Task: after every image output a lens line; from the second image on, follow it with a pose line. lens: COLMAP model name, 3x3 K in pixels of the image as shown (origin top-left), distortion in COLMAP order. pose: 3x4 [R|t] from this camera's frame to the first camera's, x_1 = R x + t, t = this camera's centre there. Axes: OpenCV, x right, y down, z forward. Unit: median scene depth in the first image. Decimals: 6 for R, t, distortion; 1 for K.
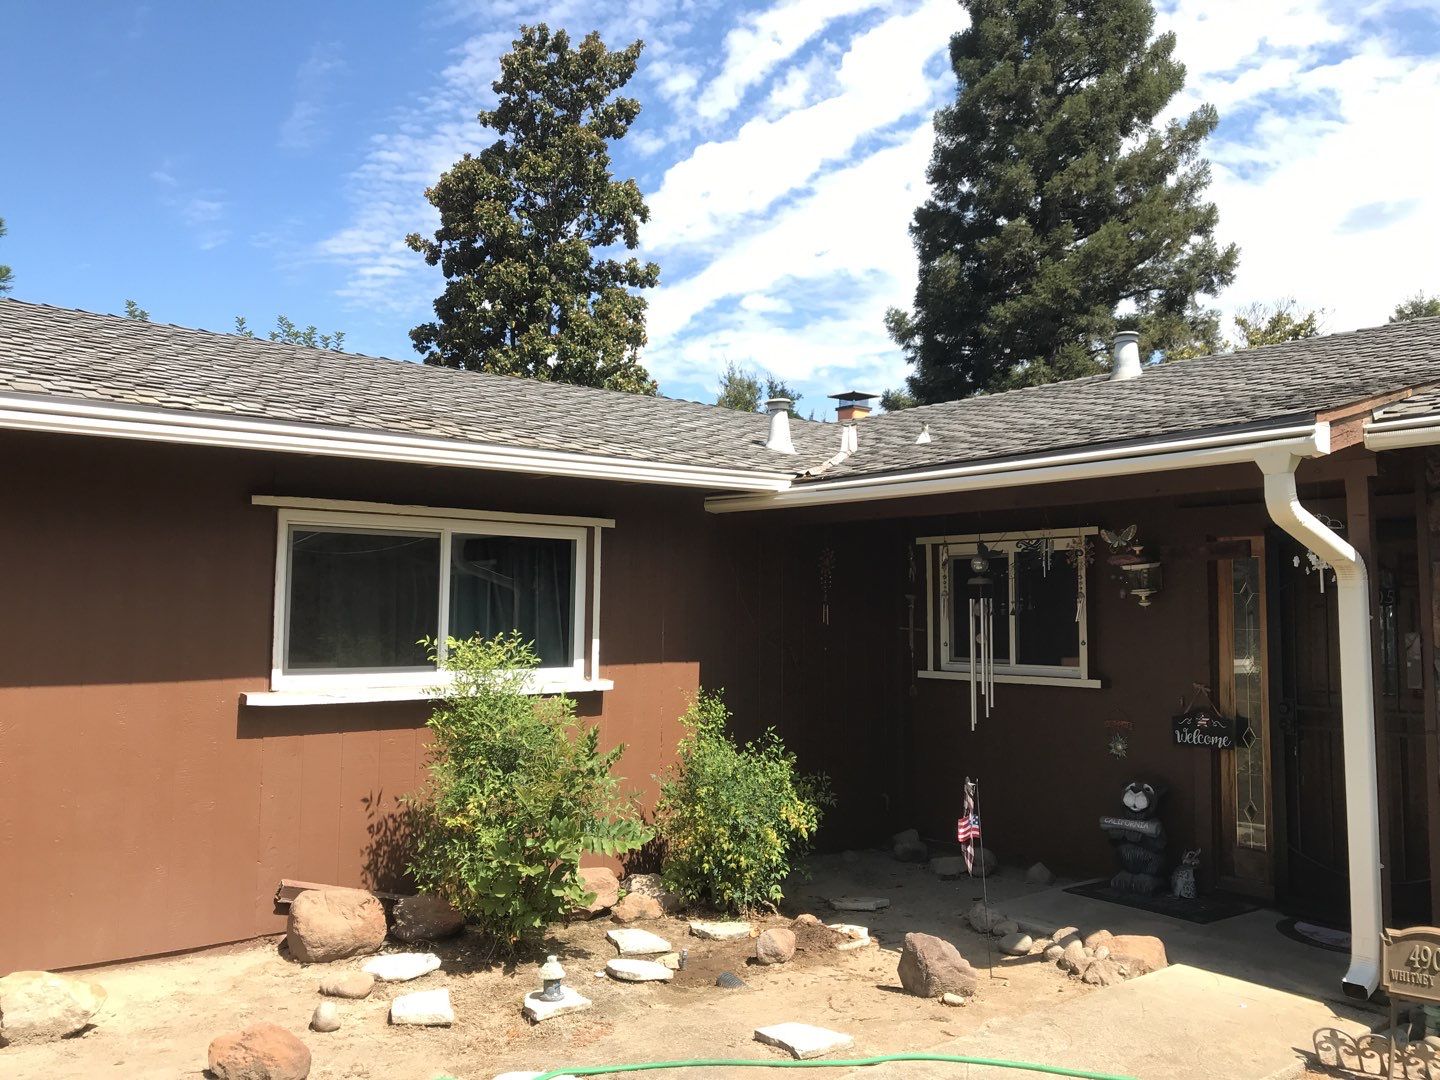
lens RADIAL K [[1148.3, 0, 691.5], [0, 1148.3, 534.0], [0, 0, 1]] dist [0.005919, -0.001680]
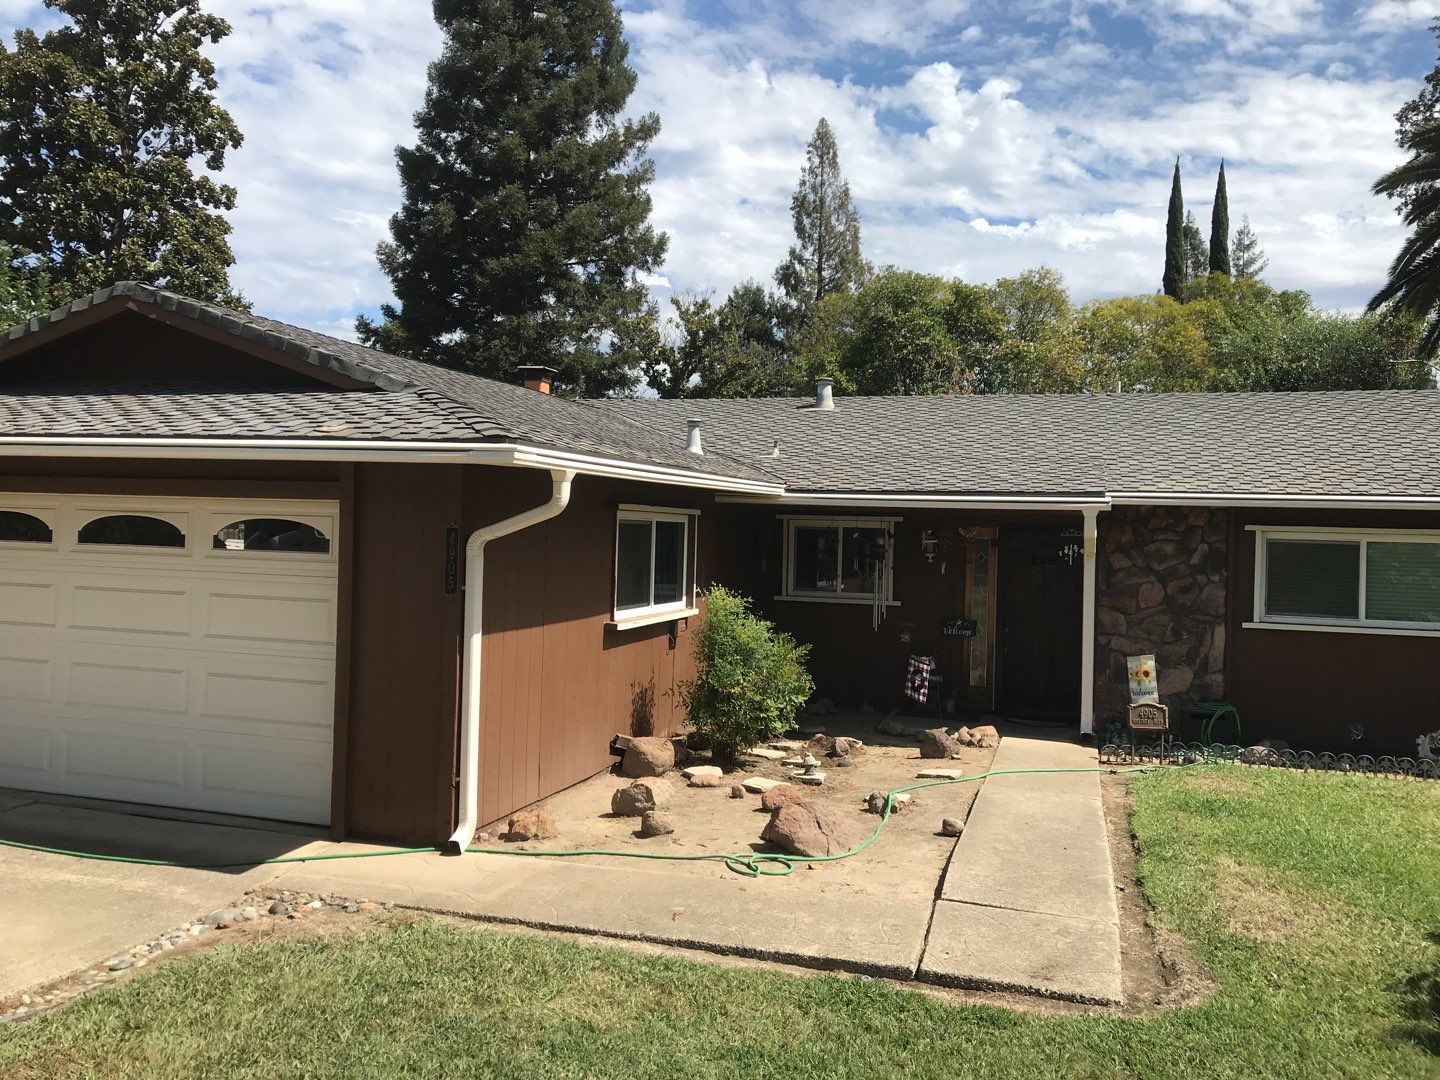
lens RADIAL K [[1166.7, 0, 708.2], [0, 1166.7, 536.6], [0, 0, 1]] dist [0.007533, -0.018732]
pose [[0.826381, 0.012399, 0.562974, -0.187309], [-0.060380, 0.995945, 0.066697, -0.017147], [-0.559864, -0.089110, 0.823779, -0.076216]]
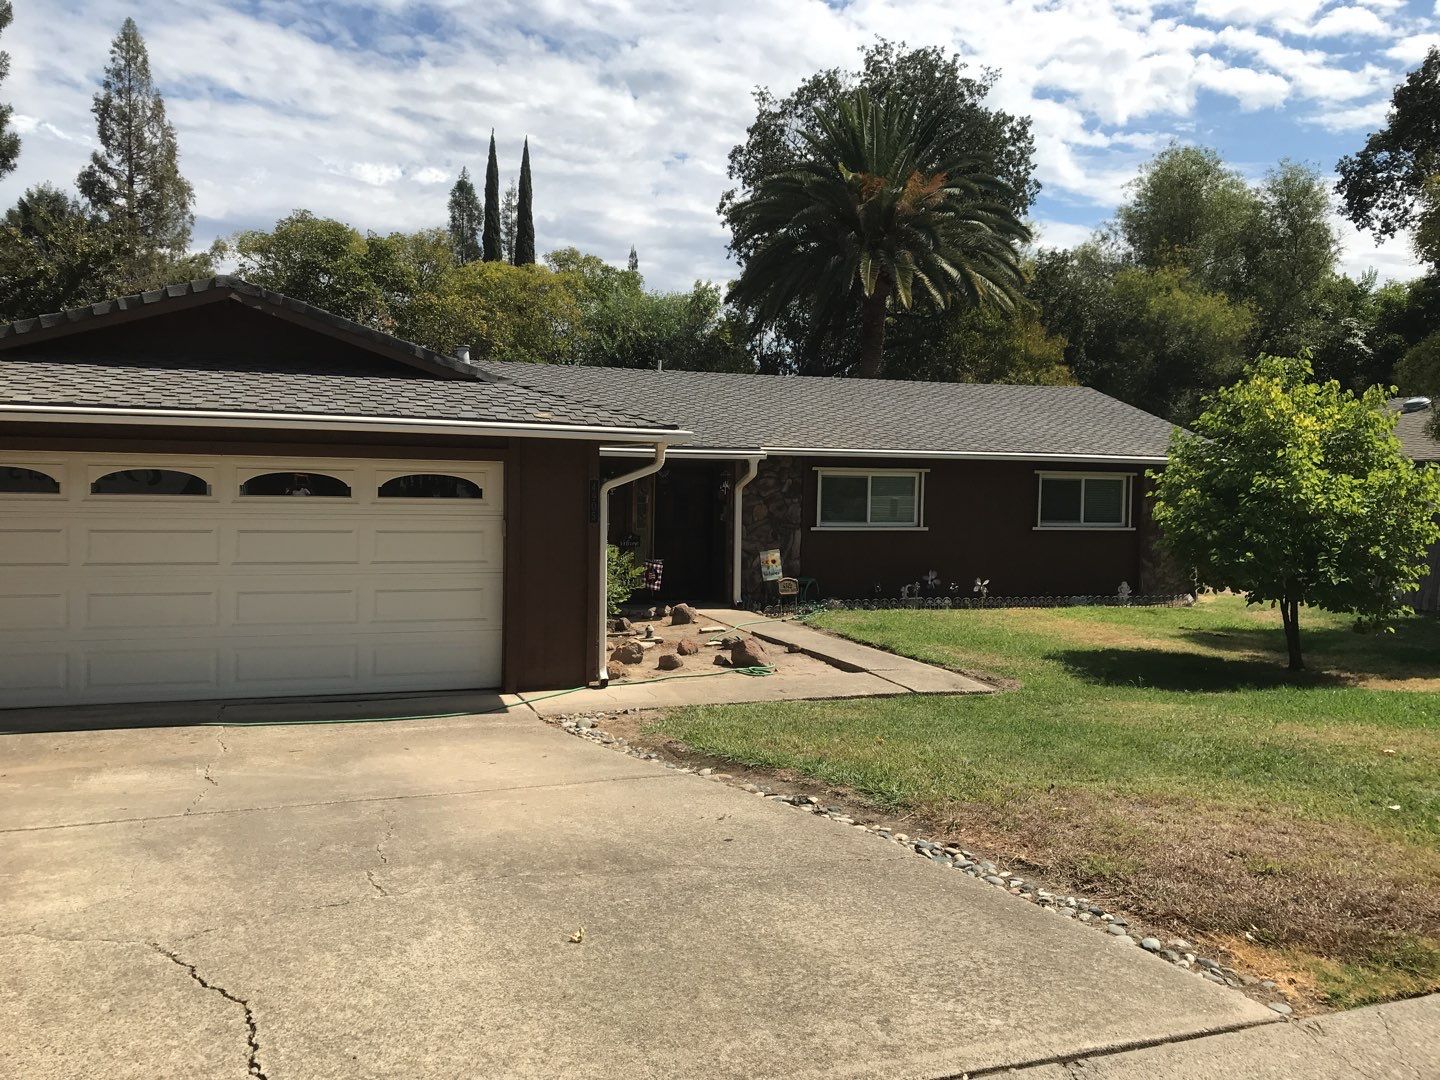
lens RADIAL K [[1152.9, 0, 706.3], [0, 1152.9, 522.9], [0, 0, 1]] dist [0.051333, -0.071840]
pose [[0.328426, -0.040796, 0.943648, -0.382529], [-0.080238, 0.994250, 0.070909, -0.015459], [-0.941115, -0.099005, 0.323265, -0.016988]]
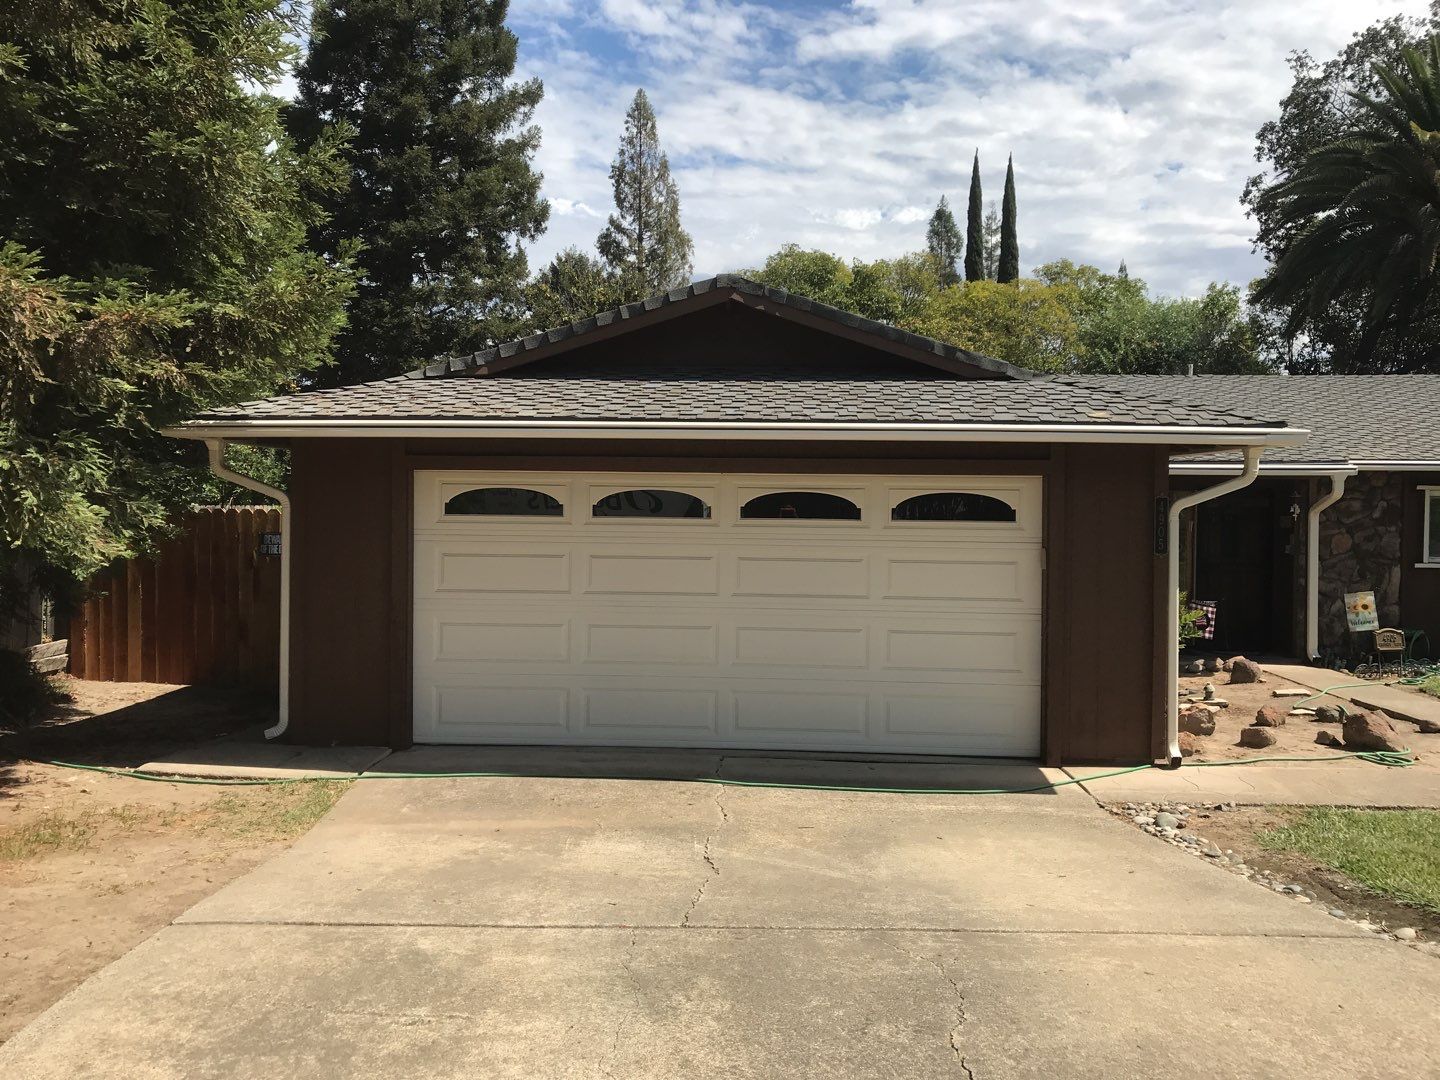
lens RADIAL K [[1170.7, 0, 724.2], [0, 1170.7, 522.2], [0, 0, 1]] dist [0.003926, 0.005419]
pose [[0.659689, -0.014108, 0.751406, -0.344998], [-0.056515, 0.996062, 0.068319, -0.009308], [-0.749410, -0.087535, 0.656294, 0.018680]]
